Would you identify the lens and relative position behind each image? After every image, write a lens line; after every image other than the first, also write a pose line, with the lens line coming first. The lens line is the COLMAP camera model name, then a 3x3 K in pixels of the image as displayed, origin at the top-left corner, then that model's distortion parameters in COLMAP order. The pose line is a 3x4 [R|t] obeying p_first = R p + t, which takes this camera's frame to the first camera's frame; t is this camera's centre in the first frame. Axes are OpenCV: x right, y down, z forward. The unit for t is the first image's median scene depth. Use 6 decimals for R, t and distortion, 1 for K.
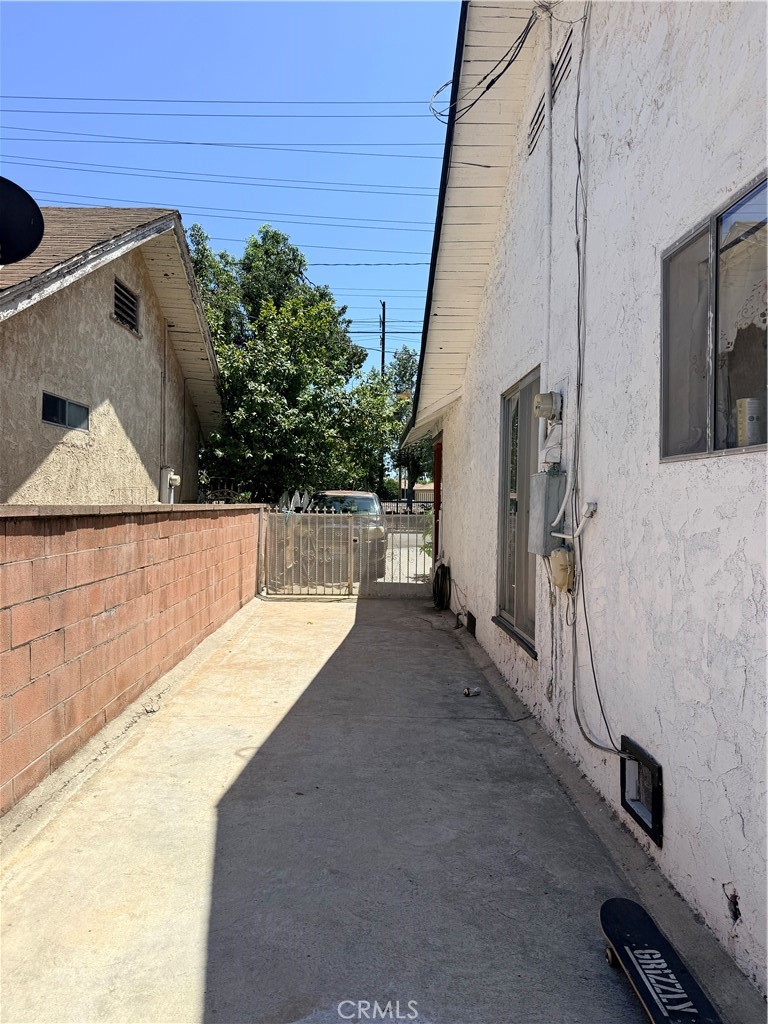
lens RADIAL K [[723.1, 0, 379.2], [0, 723.1, 519.0], [0, 0, 1]] dist [0.143478, -0.265172]
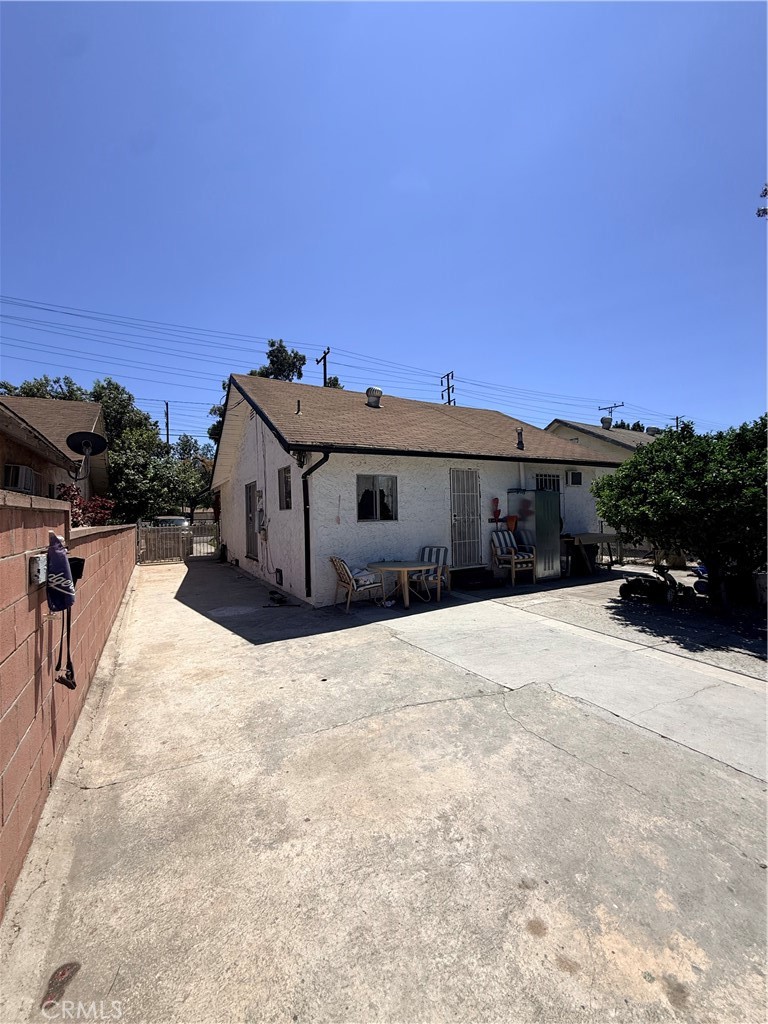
lens RADIAL K [[411.6, 0, 386.7], [0, 411.6, 509.6], [0, 0, 1]] dist [-0.000405, -0.000250]
pose [[0.877453, -0.030753, 0.478677, -0.080407], [0.049721, 0.998398, -0.027000, 0.007221], [-0.477079, 0.047492, 0.877576, -0.455386]]
